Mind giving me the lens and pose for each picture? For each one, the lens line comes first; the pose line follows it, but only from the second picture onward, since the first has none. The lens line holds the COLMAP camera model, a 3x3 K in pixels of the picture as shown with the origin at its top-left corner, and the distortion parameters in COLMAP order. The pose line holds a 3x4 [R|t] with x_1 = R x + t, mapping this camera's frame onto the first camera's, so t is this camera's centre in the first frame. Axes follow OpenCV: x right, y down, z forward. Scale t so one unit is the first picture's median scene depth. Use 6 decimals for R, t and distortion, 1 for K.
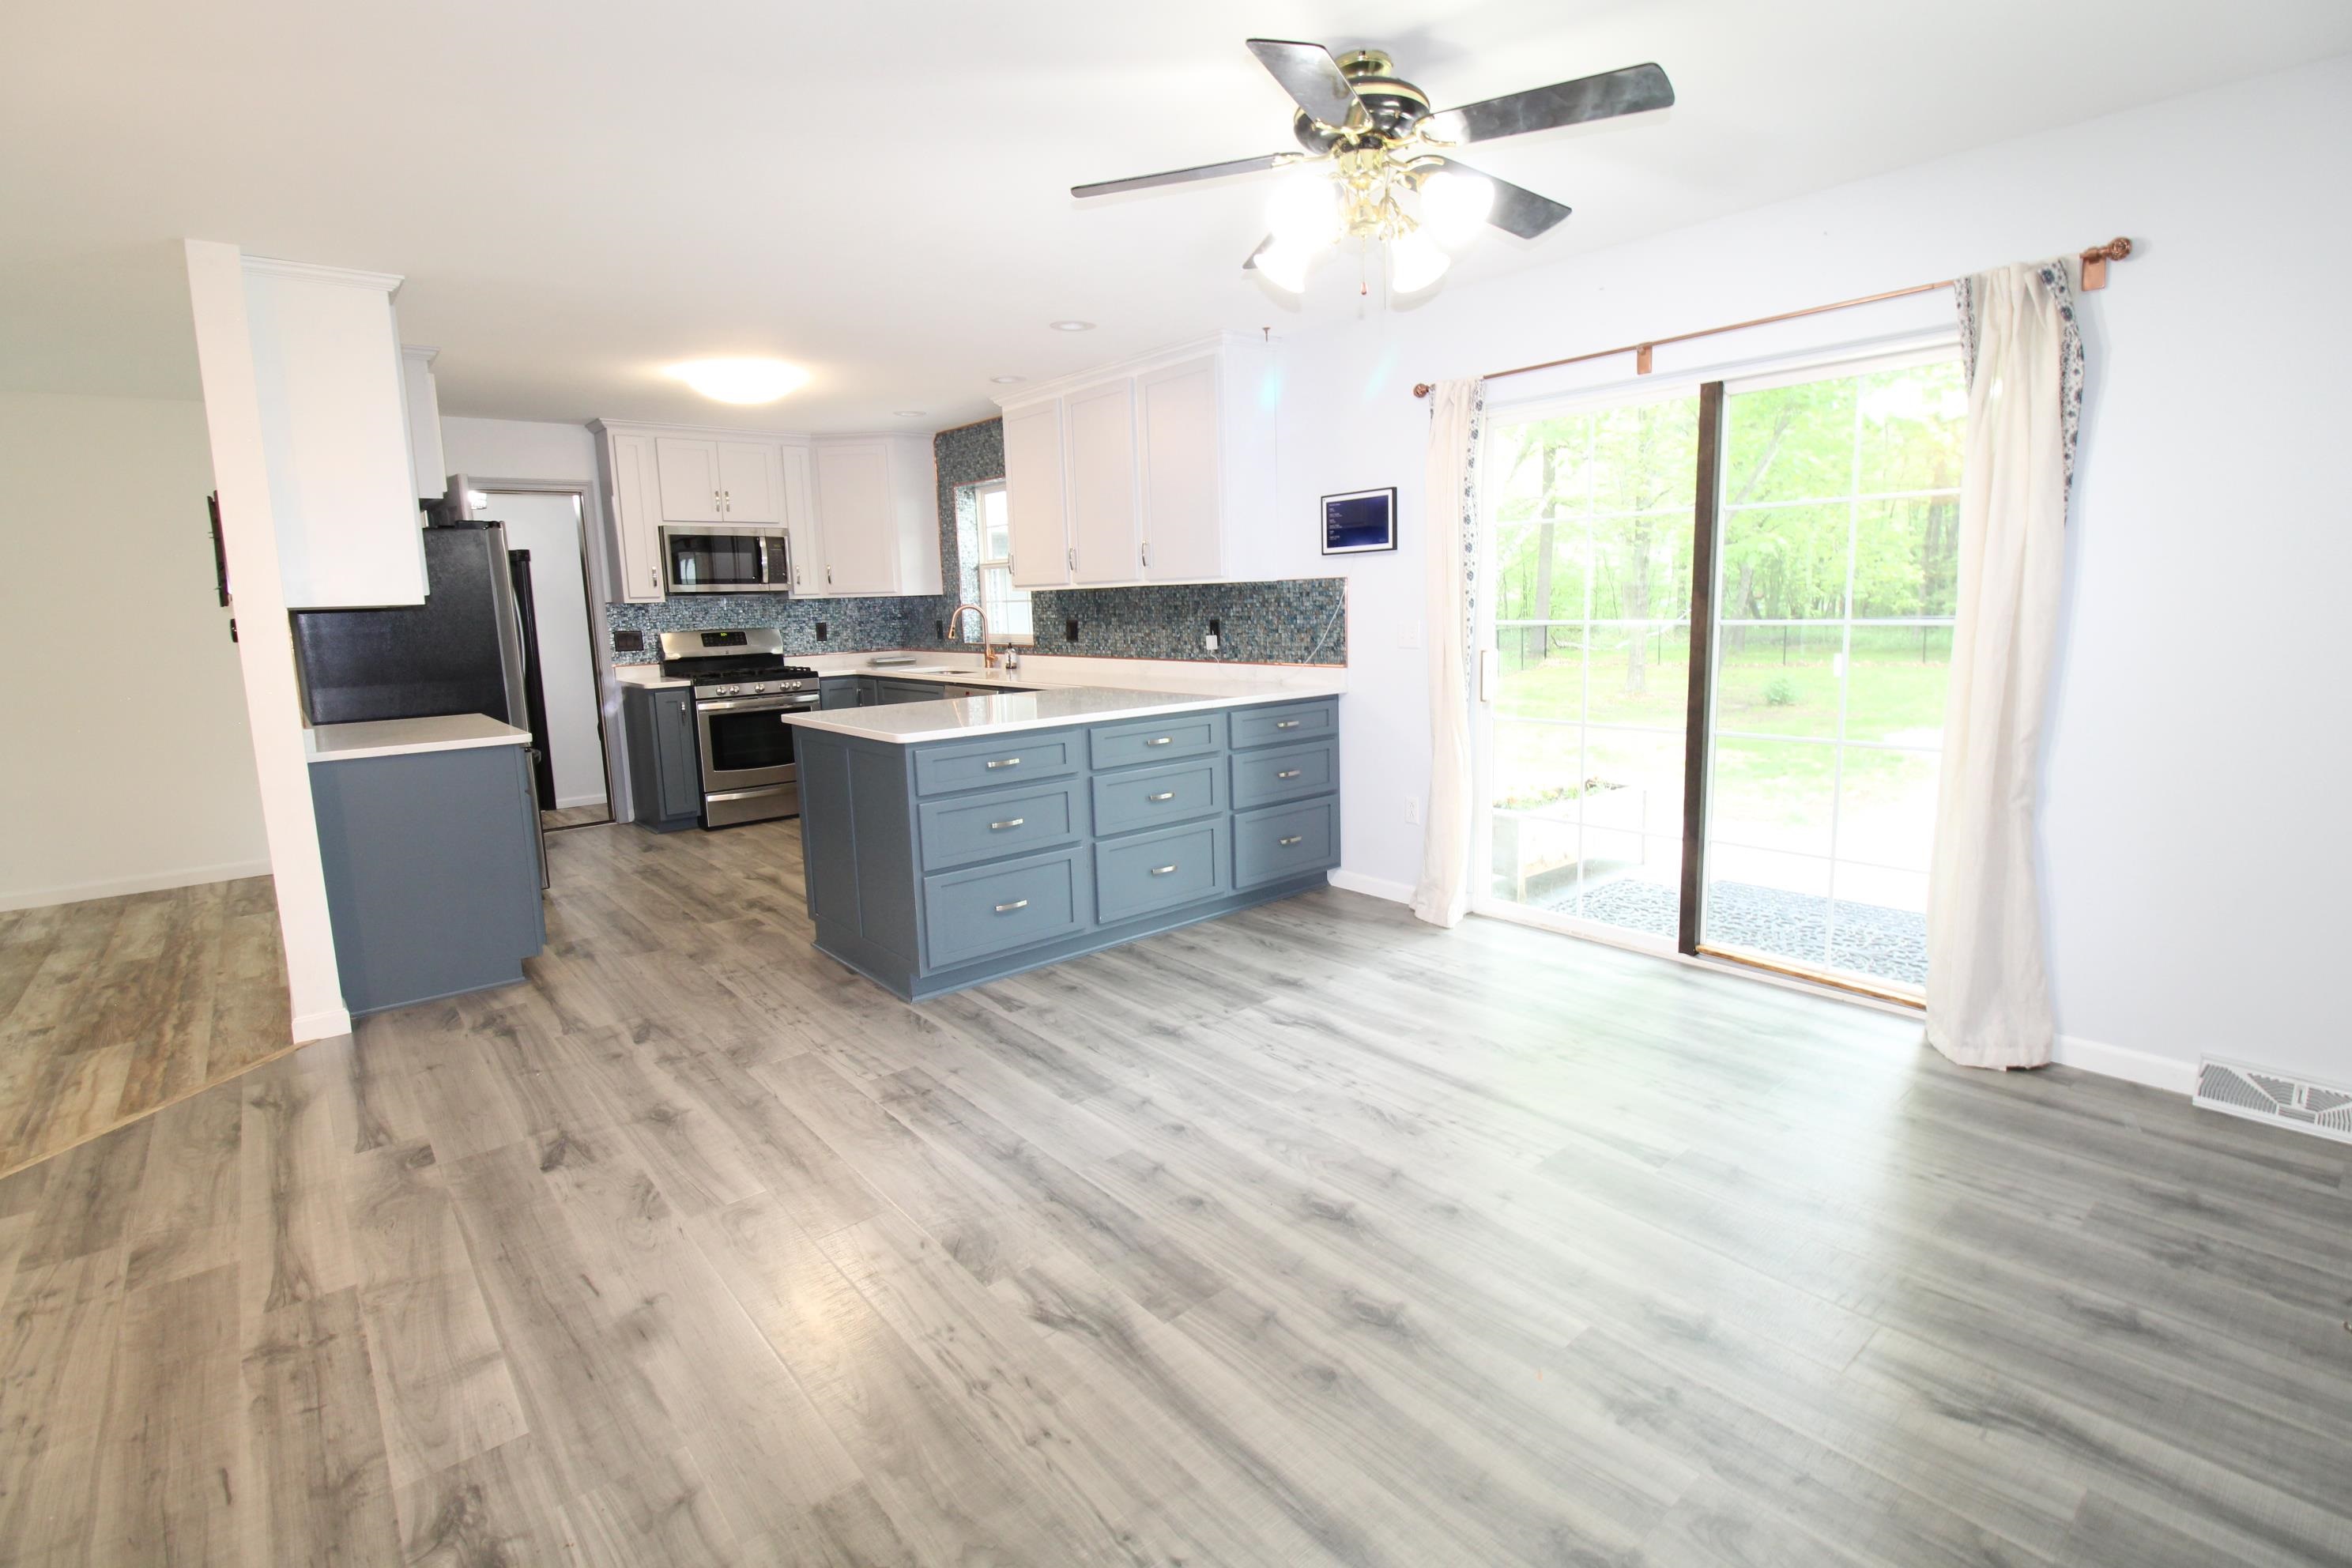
lens RADIAL K [[1099.0, 0, 1184.7], [0, 1099.0, 754.5], [0, 0, 1]] dist [0.000442, -0.013101]
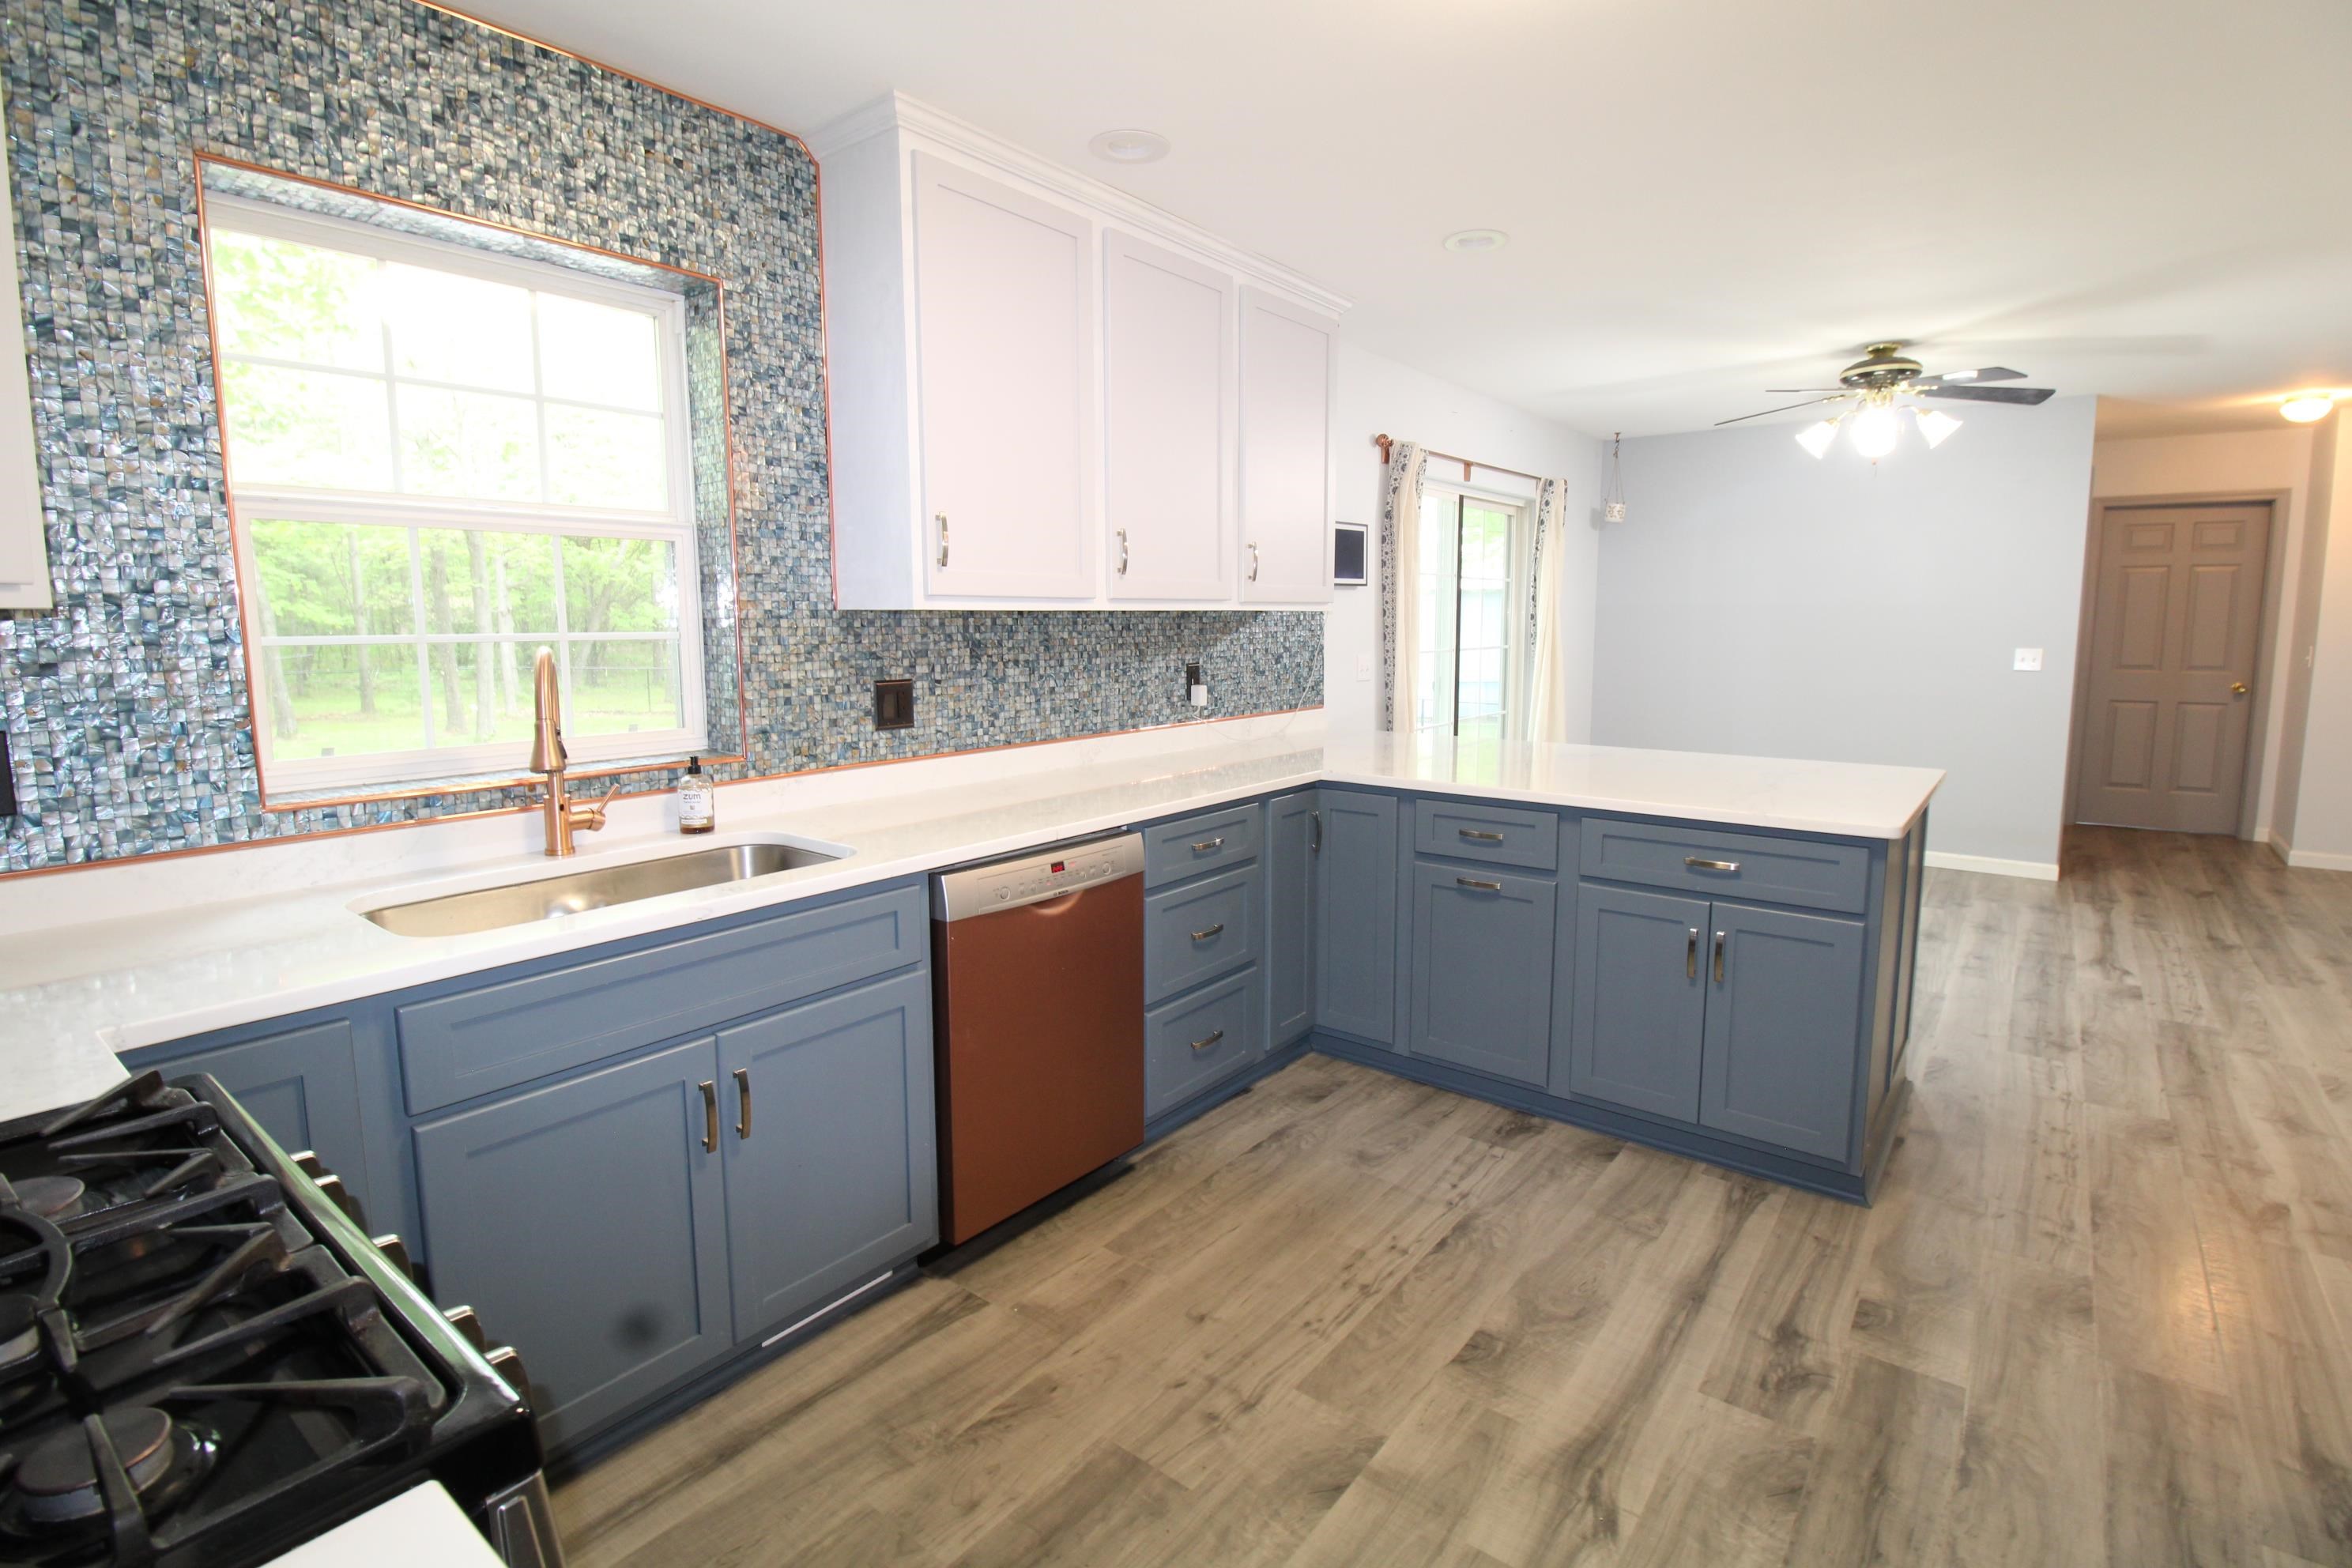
lens RADIAL K [[1100.3, 0, 1181.8], [0, 1100.3, 754.7], [0, 0, 1]] dist [-0.000015, -0.013262]
pose [[-0.201203, -0.091446, 0.975272, -0.948854], [0.149879, 0.981035, 0.122907, -0.220824], [-0.968015, 0.170902, -0.183682, 1.658804]]
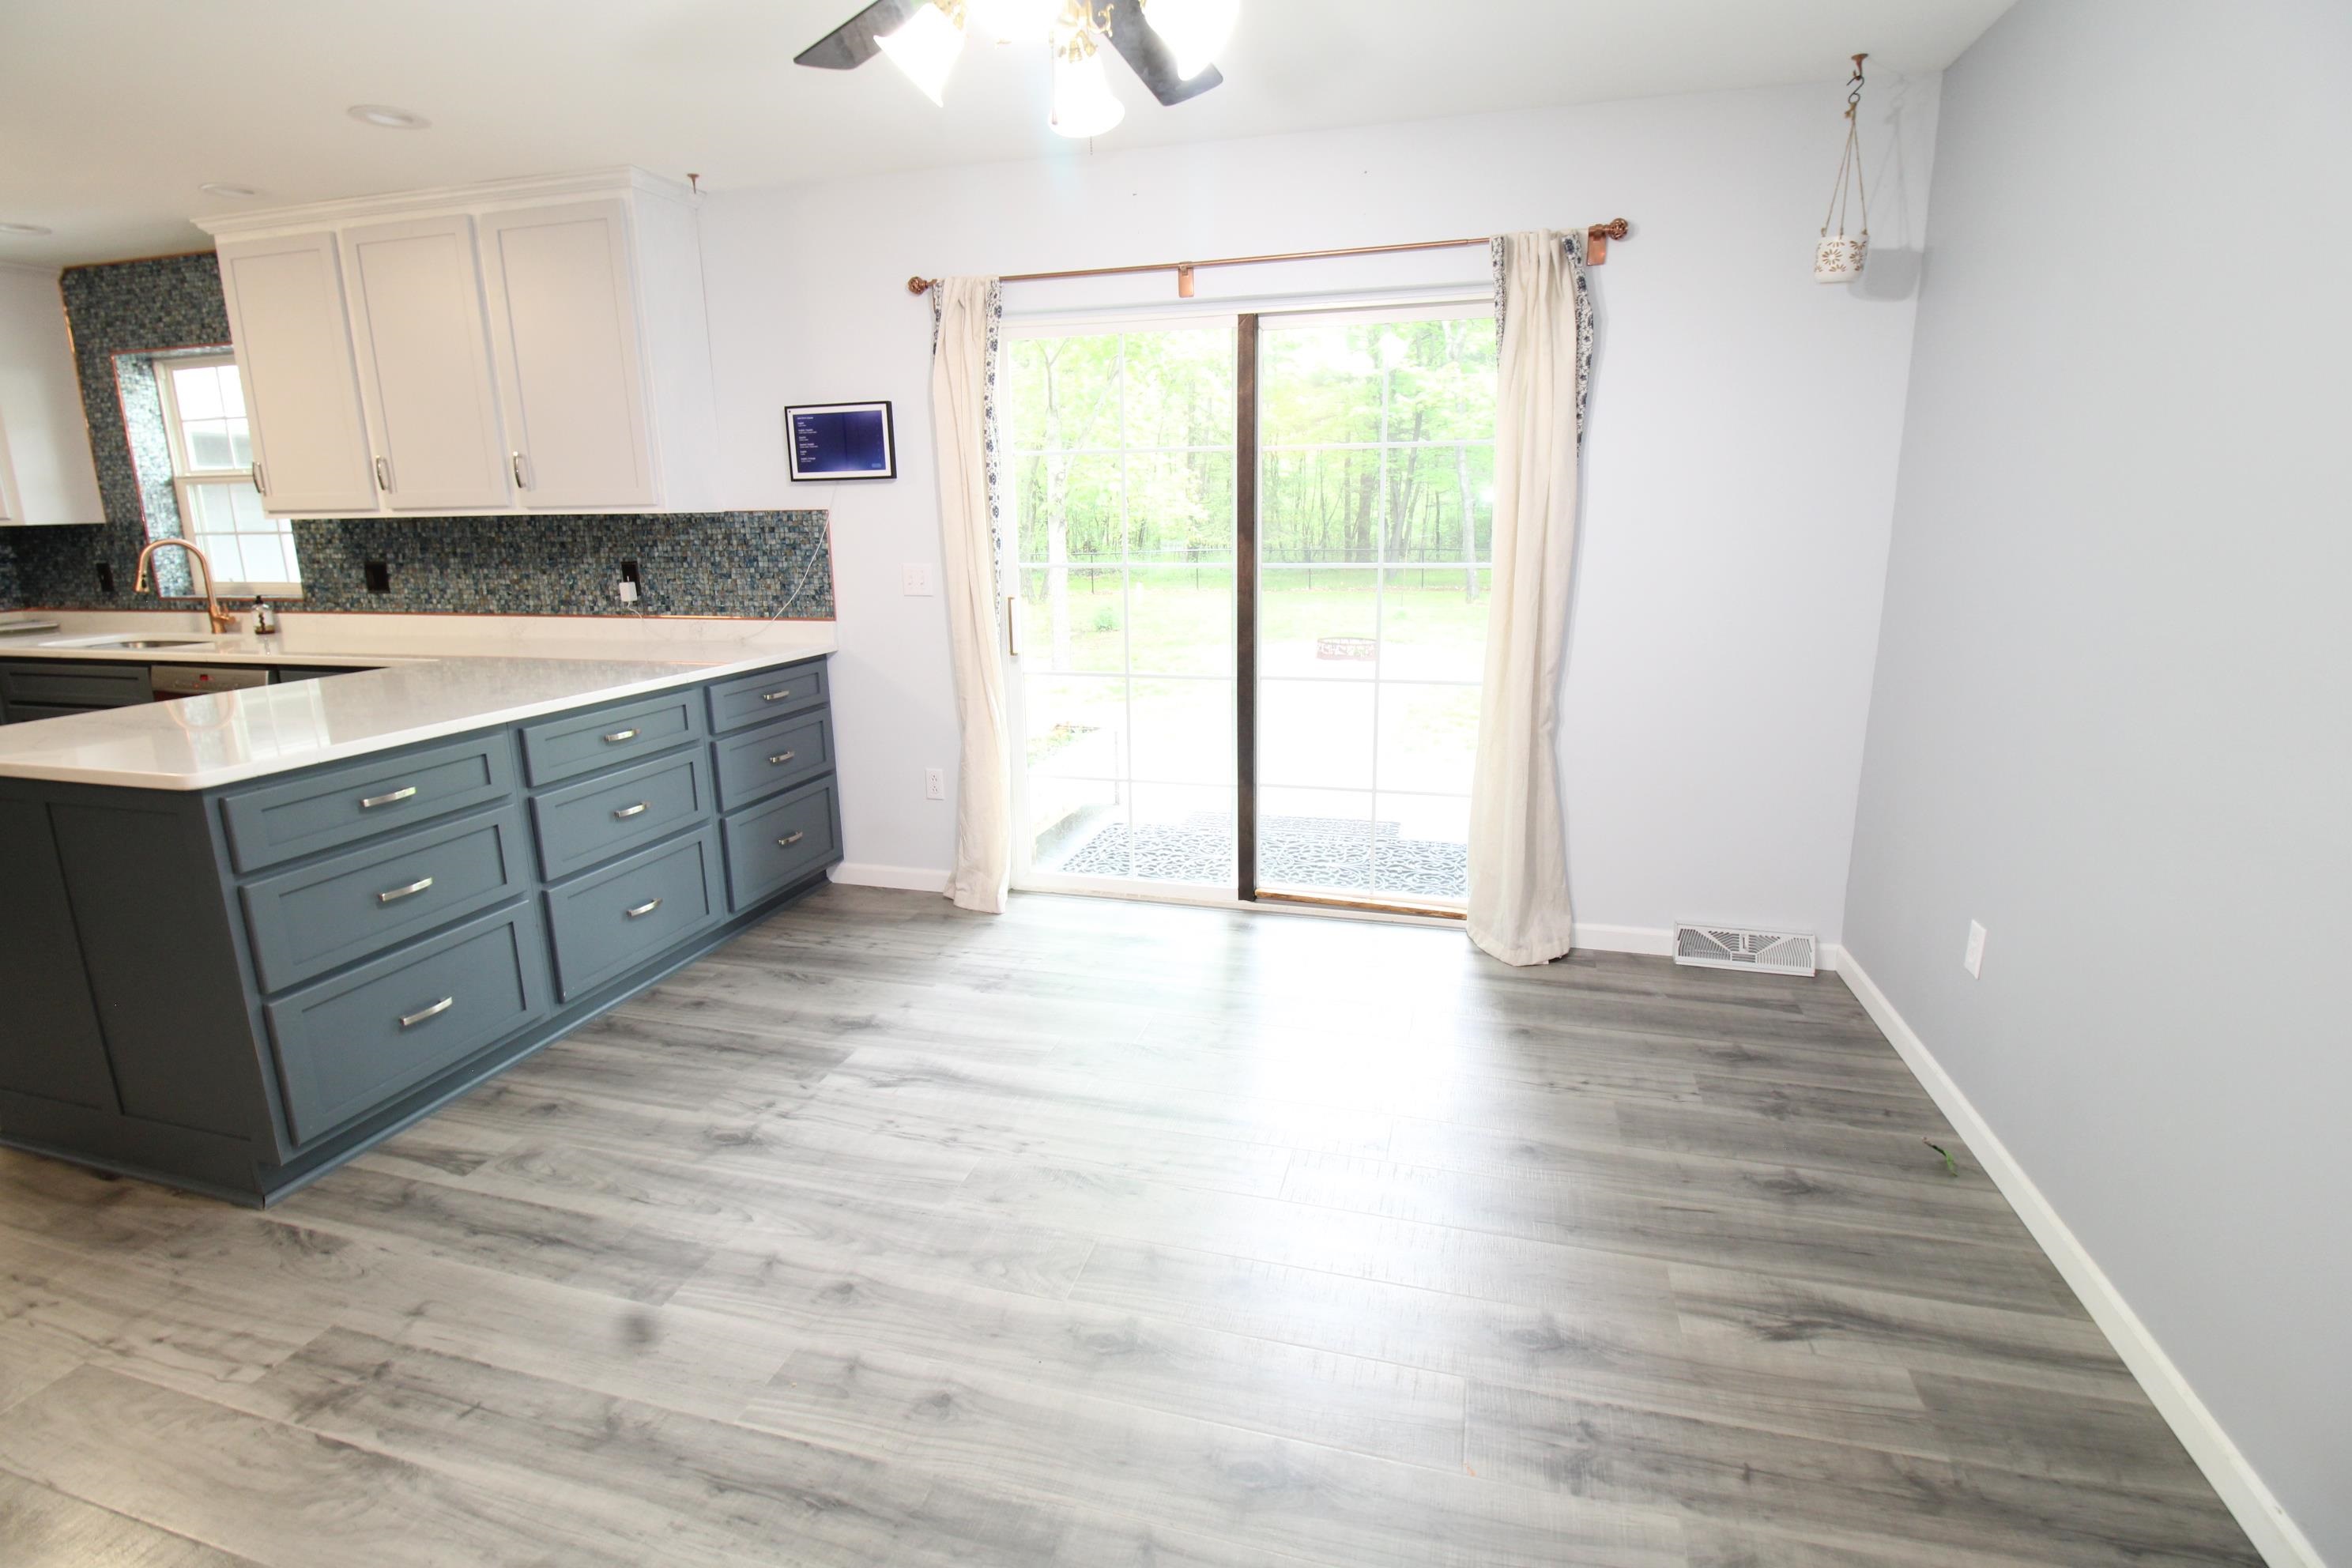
lens RADIAL K [[1099.0, 0, 1184.7], [0, 1099.0, 754.5], [0, 0, 1]] dist [0.000442, -0.013101]
pose [[0.821652, -0.103934, 0.560433, -0.140119], [0.069272, 0.994155, 0.082810, -0.037594], [-0.565764, -0.029219, 0.824049, 0.219066]]
